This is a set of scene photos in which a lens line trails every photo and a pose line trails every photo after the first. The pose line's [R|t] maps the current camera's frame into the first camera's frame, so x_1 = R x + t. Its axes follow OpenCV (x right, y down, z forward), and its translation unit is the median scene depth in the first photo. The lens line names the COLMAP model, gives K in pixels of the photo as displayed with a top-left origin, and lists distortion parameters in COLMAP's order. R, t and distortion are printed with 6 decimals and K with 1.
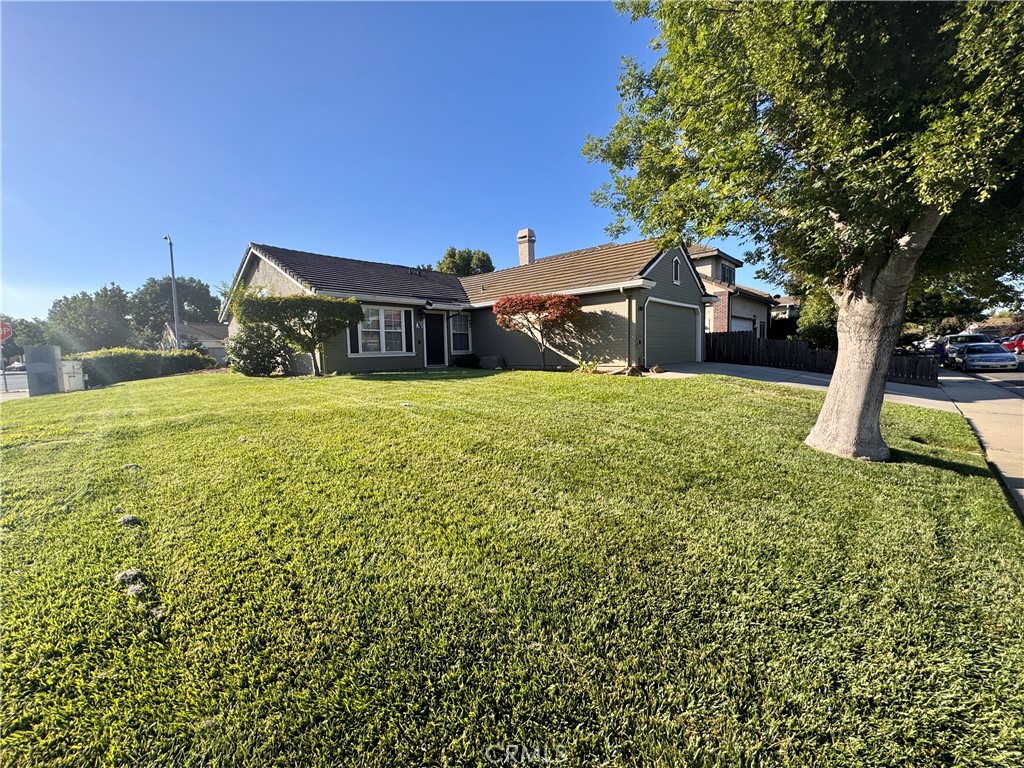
lens RADIAL K [[408.0, 0, 509.1], [0, 408.0, 384.1], [0, 0, 1]] dist [-0.004876, 0.001005]
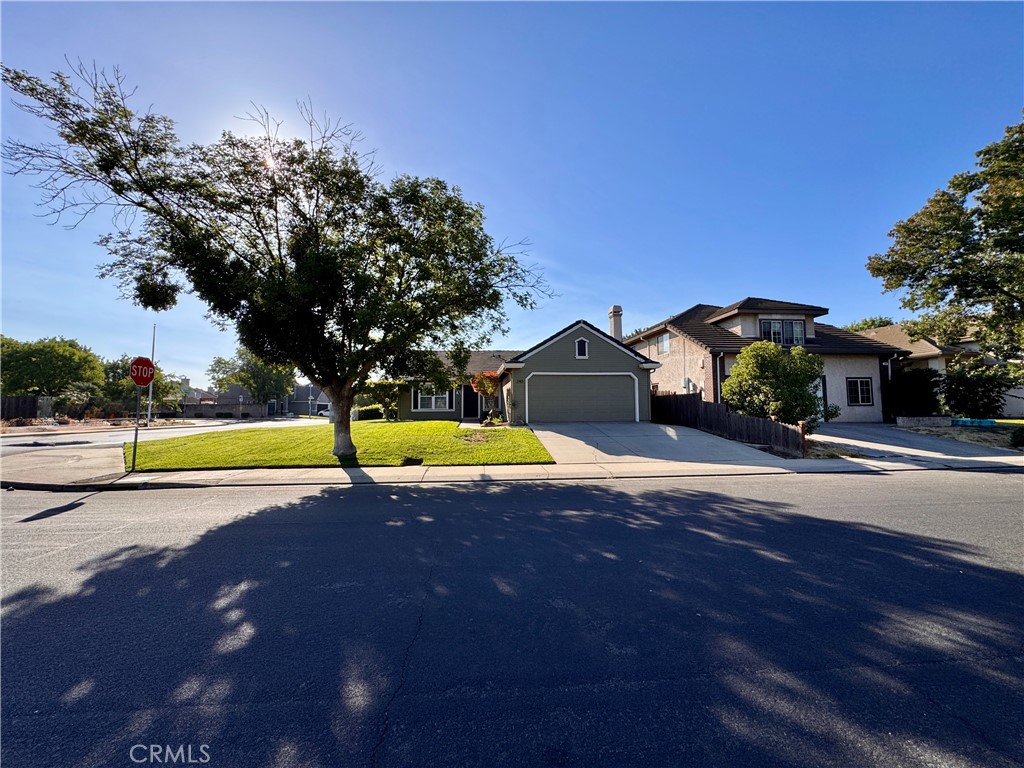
lens RADIAL K [[408.0, 0, 511.3], [0, 408.0, 382.7], [0, 0, 1]] dist [-0.004876, 0.001005]
pose [[0.743125, -0.025622, -0.668662, 1.040534], [-0.064672, 0.991839, -0.109878, -0.018352], [0.666020, 0.124897, 0.735403, -0.060577]]
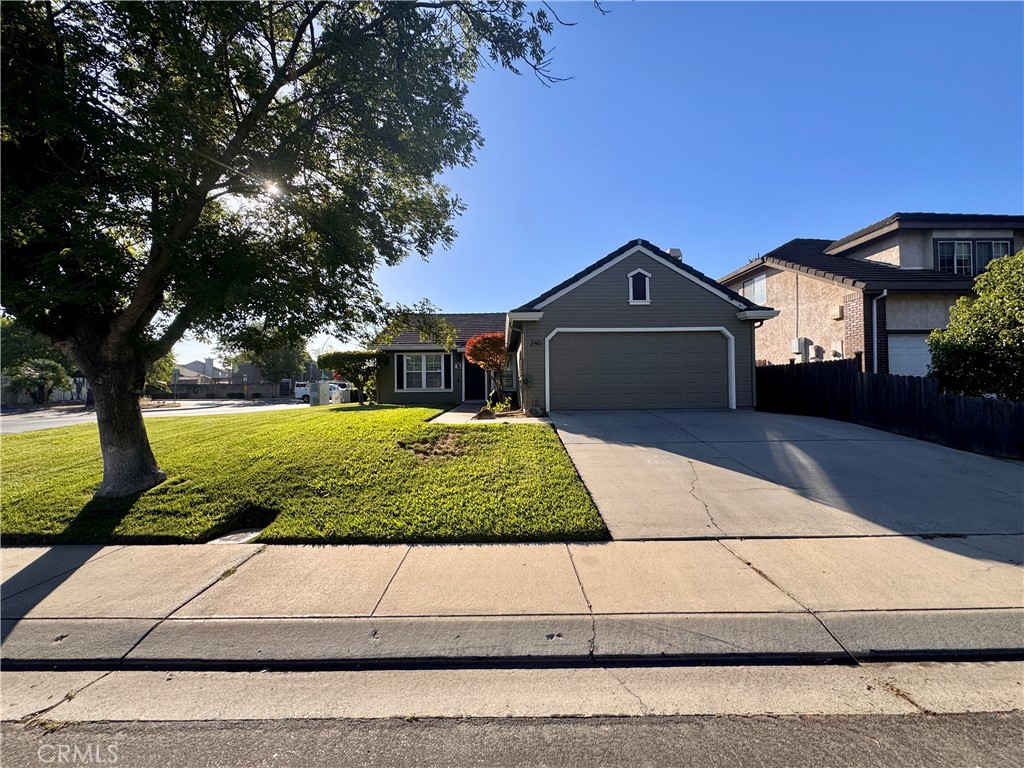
lens RADIAL K [[408.0, 0, 510.6], [0, 408.0, 381.9], [0, 0, 1]] dist [-0.004876, 0.001005]
pose [[0.687924, 0.004232, -0.725770, 0.758528], [-0.063505, 0.996499, -0.054383, -0.043762], [0.722999, 0.083502, 0.685785, 0.306615]]
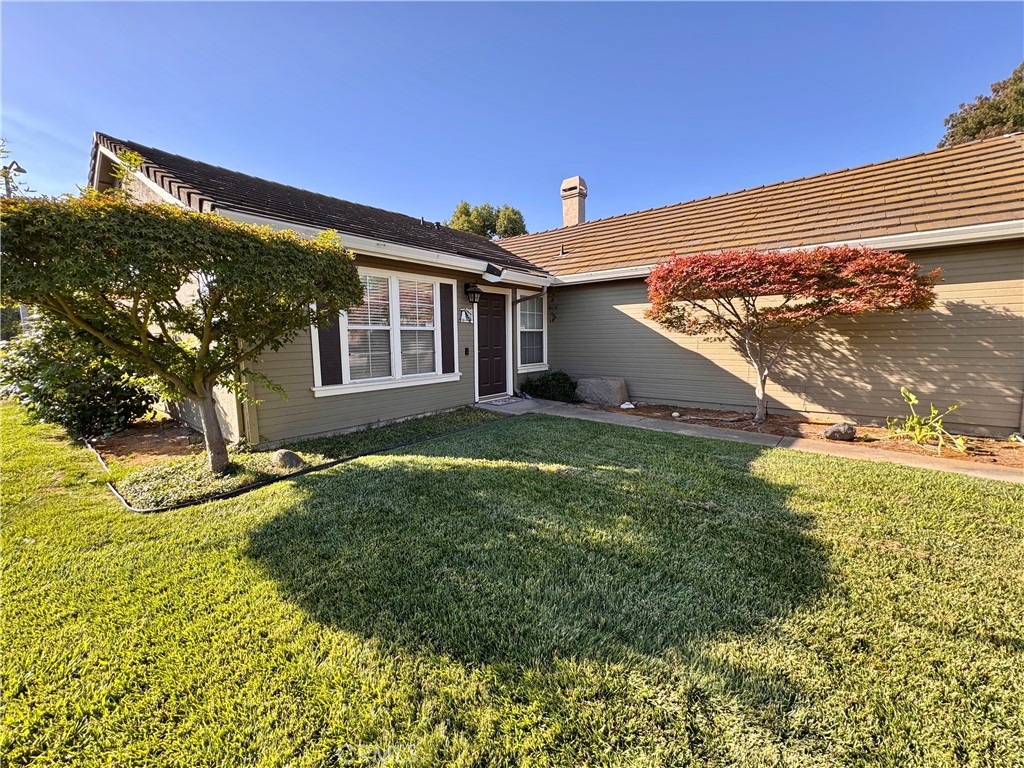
lens RADIAL K [[408.0, 0, 512.9], [0, 408.0, 386.2], [0, 0, 1]] dist [-0.004876, 0.001005]
pose [[0.996907, 0.004472, 0.078466, -0.207672], [-0.007393, 0.999289, 0.036984, -0.081543], [-0.078245, -0.037450, 0.996231, 0.522812]]
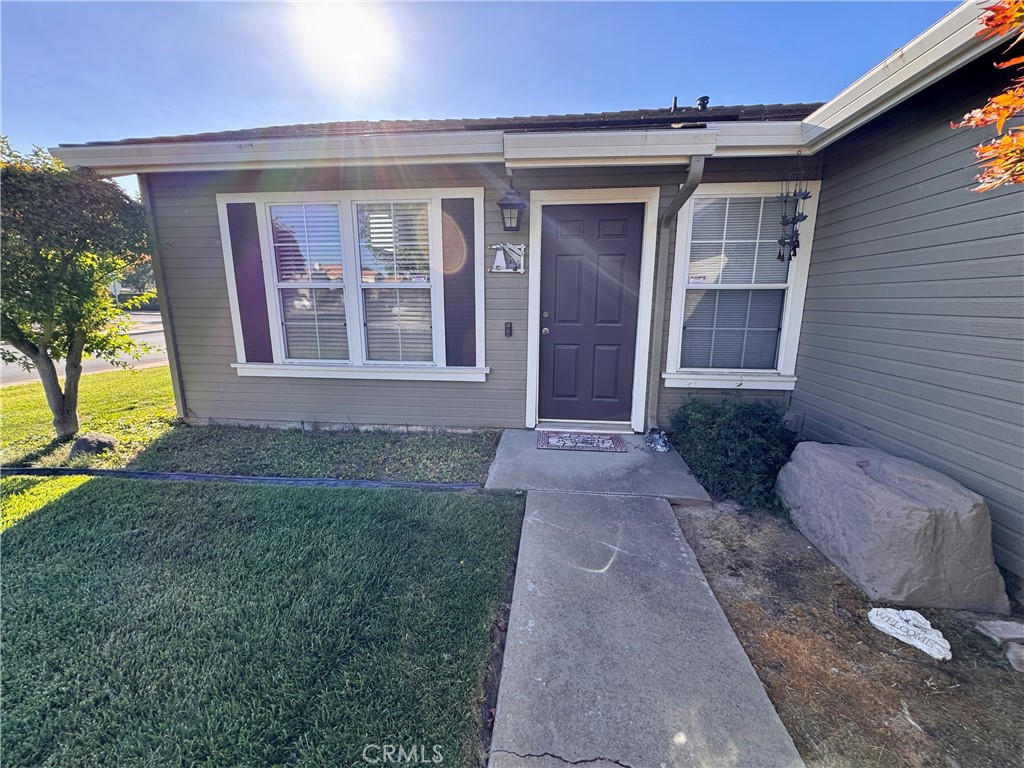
lens RADIAL K [[408.0, 0, 512.8], [0, 408.0, 383.5], [0, 0, 1]] dist [-0.004876, 0.001005]
pose [[0.599993, 0.184871, -0.778351, -0.015926], [-0.080413, 0.981942, 0.171241, -0.115859], [0.795953, -0.040154, 0.604025, 0.868628]]
